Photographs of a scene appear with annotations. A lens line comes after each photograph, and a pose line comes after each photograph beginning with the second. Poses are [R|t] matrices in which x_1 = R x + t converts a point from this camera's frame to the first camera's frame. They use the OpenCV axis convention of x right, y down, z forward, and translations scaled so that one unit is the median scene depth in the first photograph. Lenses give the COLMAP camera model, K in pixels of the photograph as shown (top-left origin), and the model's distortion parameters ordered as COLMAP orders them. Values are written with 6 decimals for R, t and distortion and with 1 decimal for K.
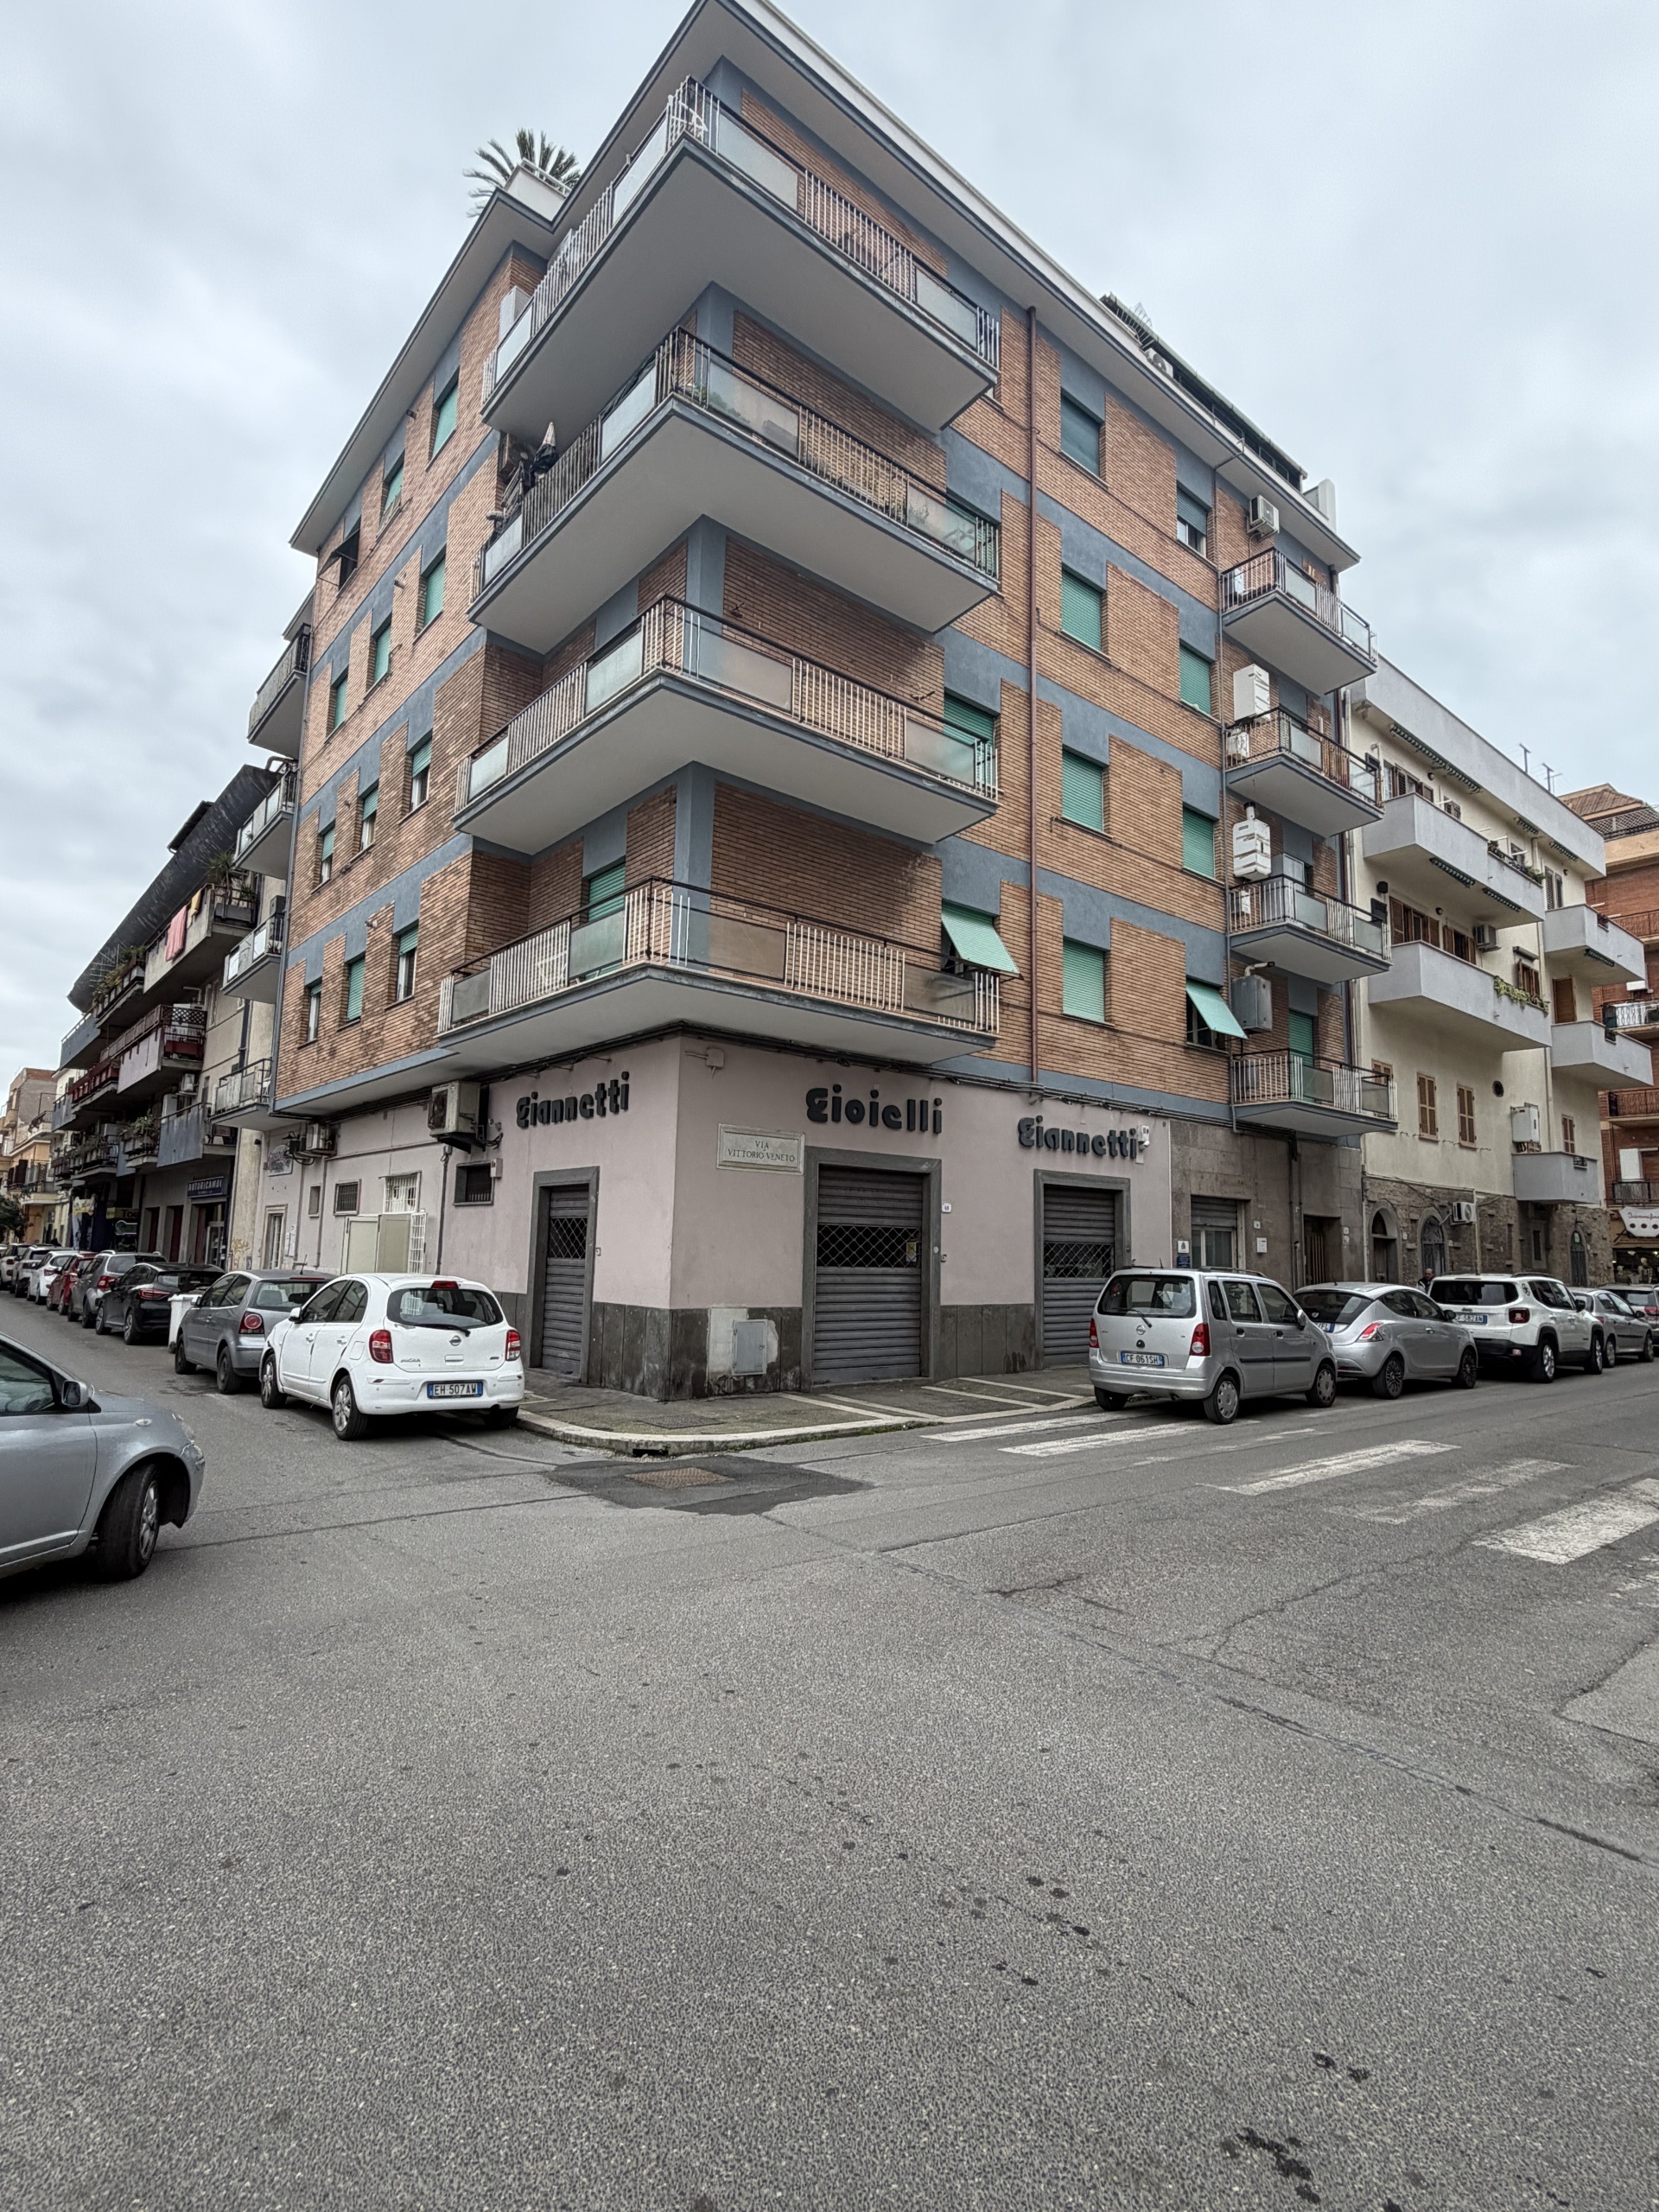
lens RADIAL K [[1098.4, 0, 829.5], [0, 1098.4, 1106.0], [0, 0, 1]] dist [0.000903, -0.000005]
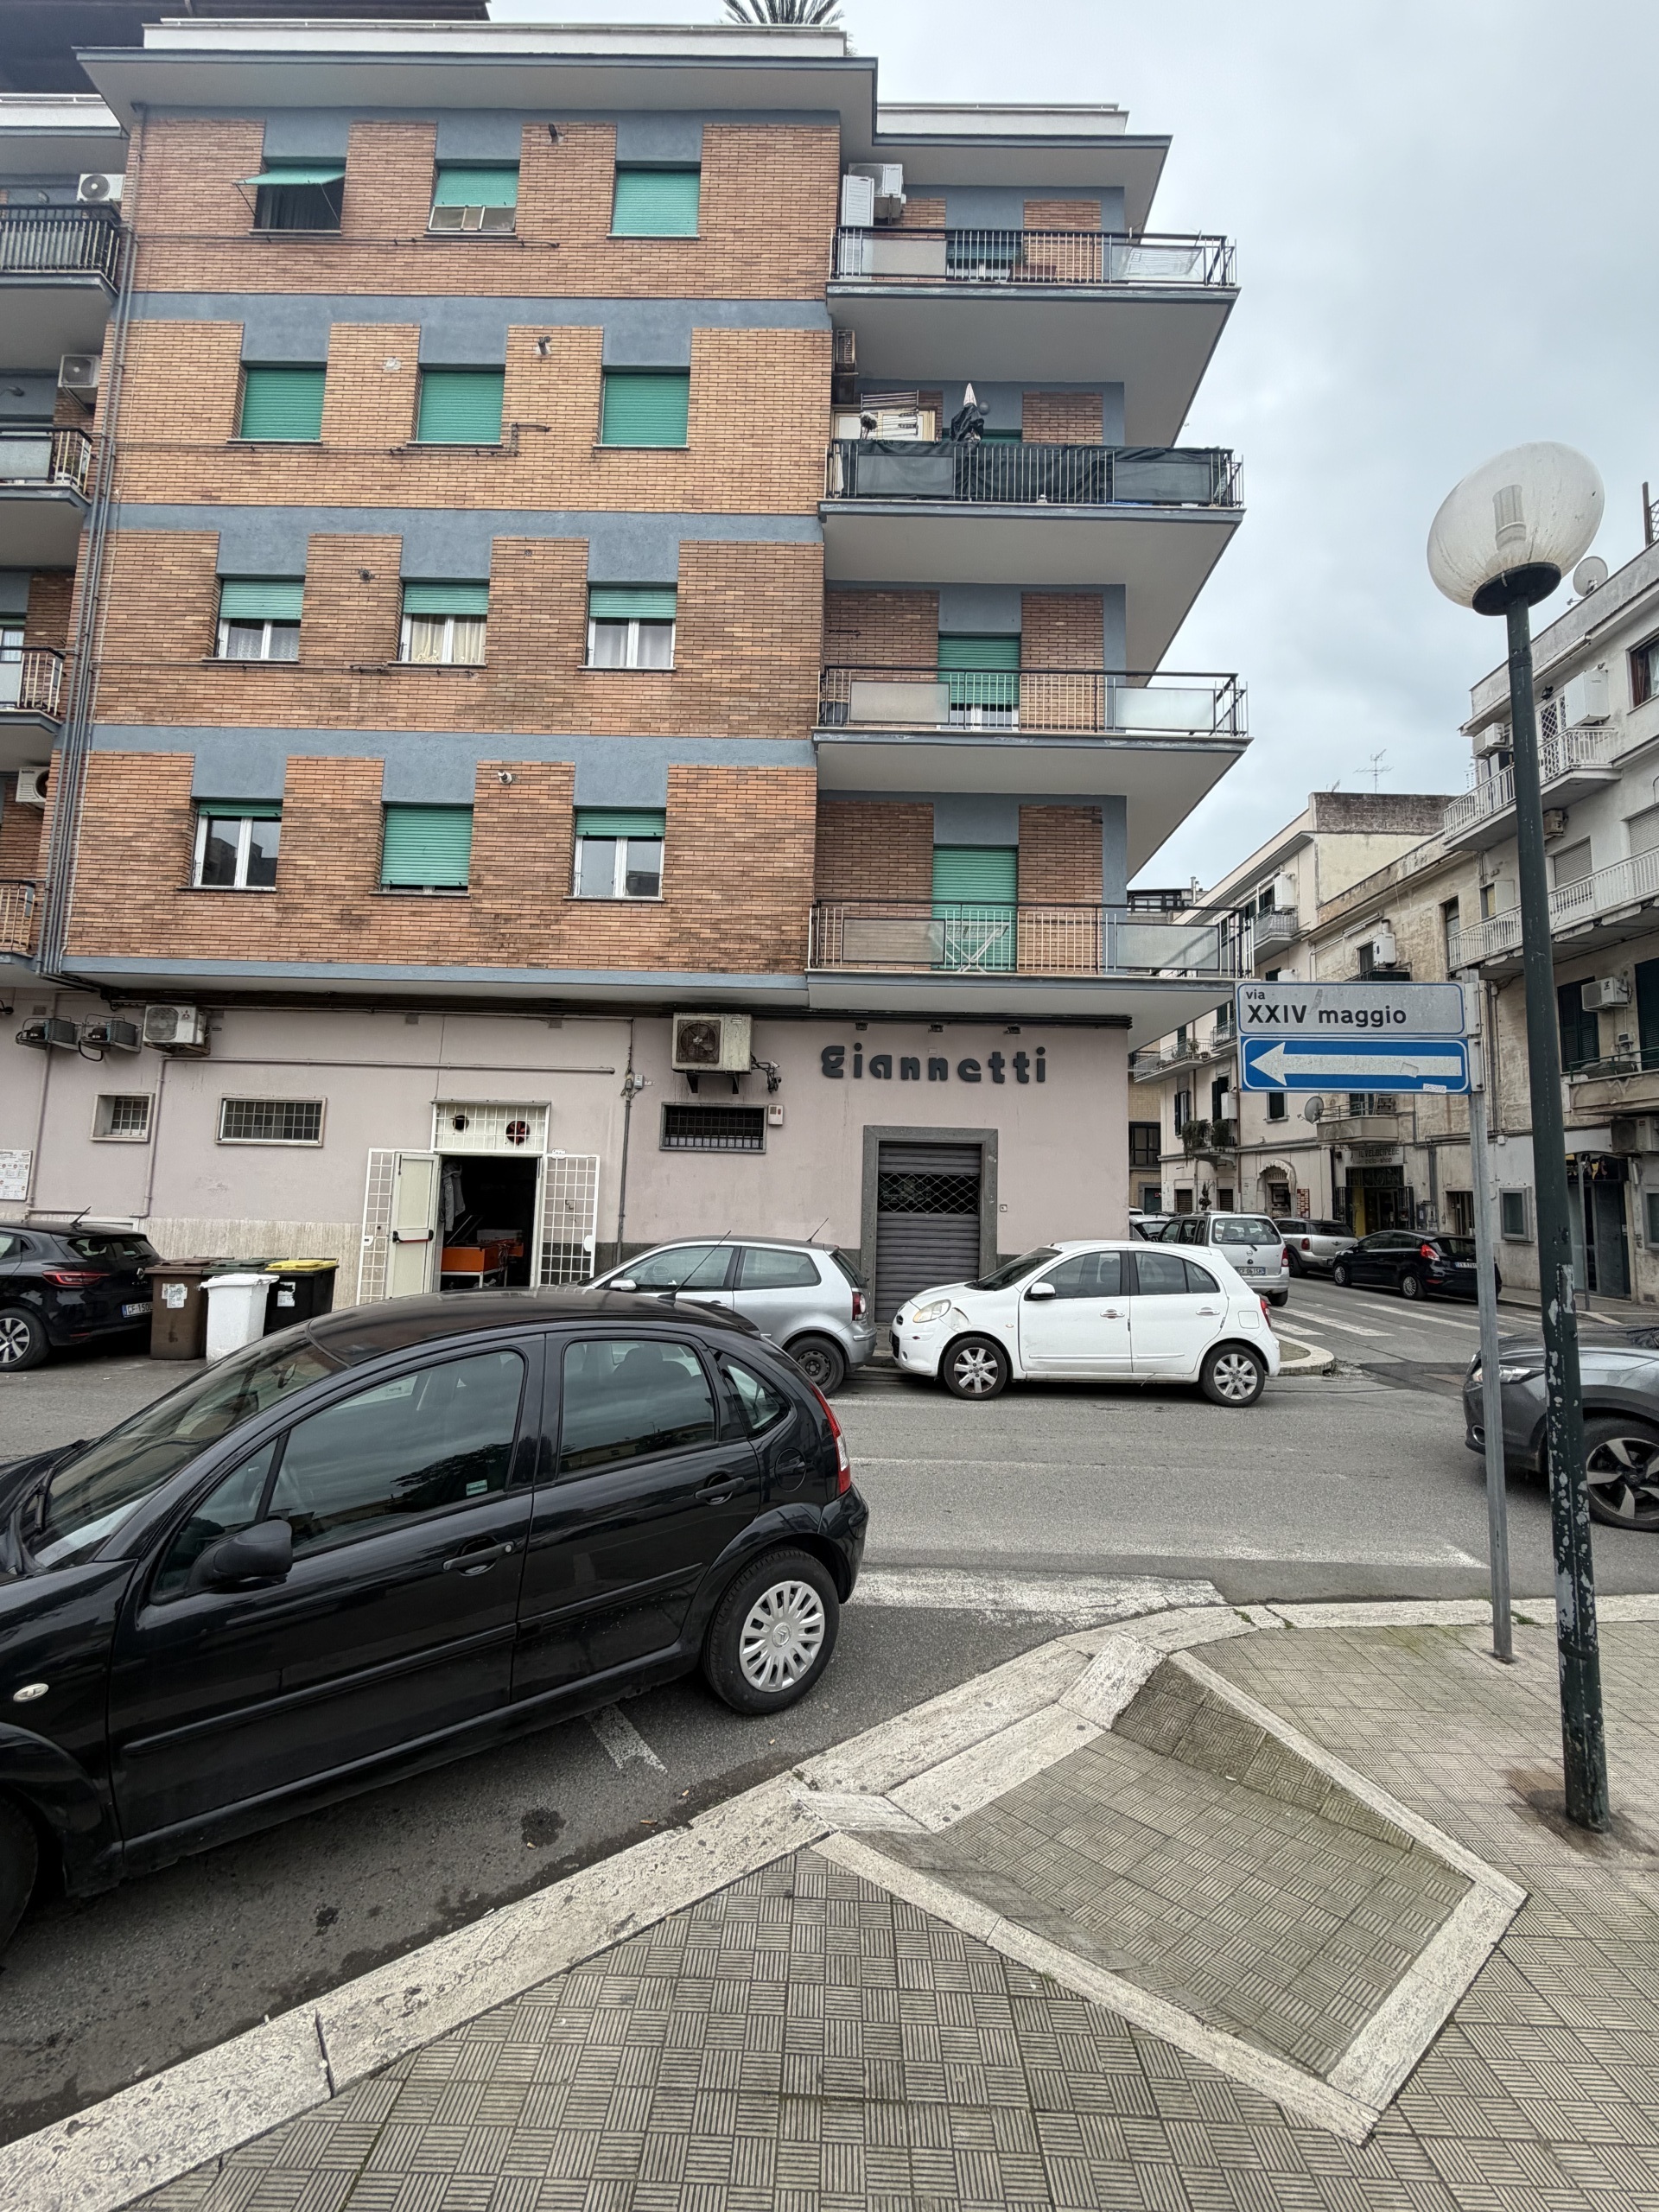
lens RADIAL K [[883.2, 0, 829.5], [0, 883.2, 1106.0], [0, 0, 1]] dist [-0.001286, 0.000259]
pose [[0.655778, 0.076130, 0.751106, -0.930443], [-0.114320, 0.993444, -0.000881, 0.049669], [-0.746248, -0.085288, 0.660182, 0.527101]]
